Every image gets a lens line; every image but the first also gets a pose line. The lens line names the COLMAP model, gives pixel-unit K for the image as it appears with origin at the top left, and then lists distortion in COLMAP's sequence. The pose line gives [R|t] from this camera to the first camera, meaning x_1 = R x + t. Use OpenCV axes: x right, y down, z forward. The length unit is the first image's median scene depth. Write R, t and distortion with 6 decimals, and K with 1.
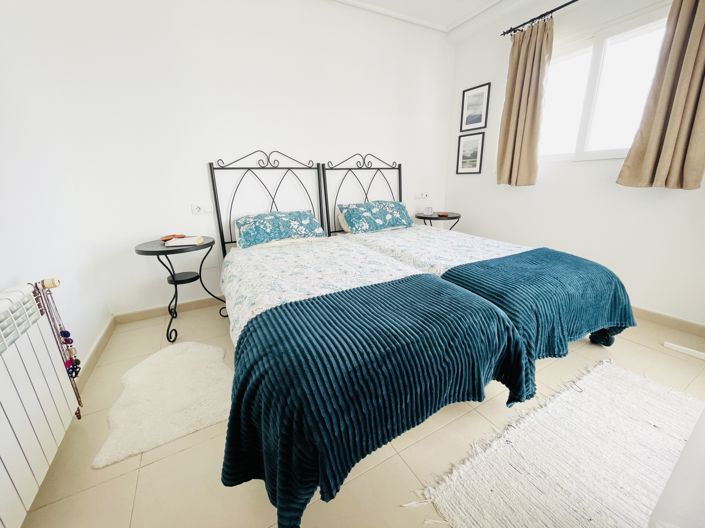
lens RADIAL K [[283.9, 0, 352.1], [0, 283.9, 261.0], [0, 0, 1]] dist [-0.001861, 0.000469]
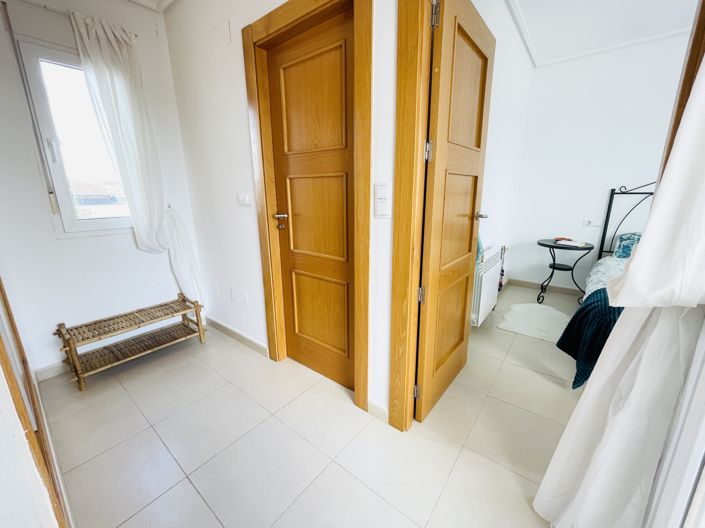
lens RADIAL K [[283.9, 0, 352.1], [0, 283.9, 261.0], [0, 0, 1]] dist [-0.001861, 0.000469]
pose [[0.380110, 0.240691, -0.893076, 0.309667], [-0.253704, 0.955647, 0.149574, 0.085260], [0.889466, 0.169722, 0.424316, -0.607133]]
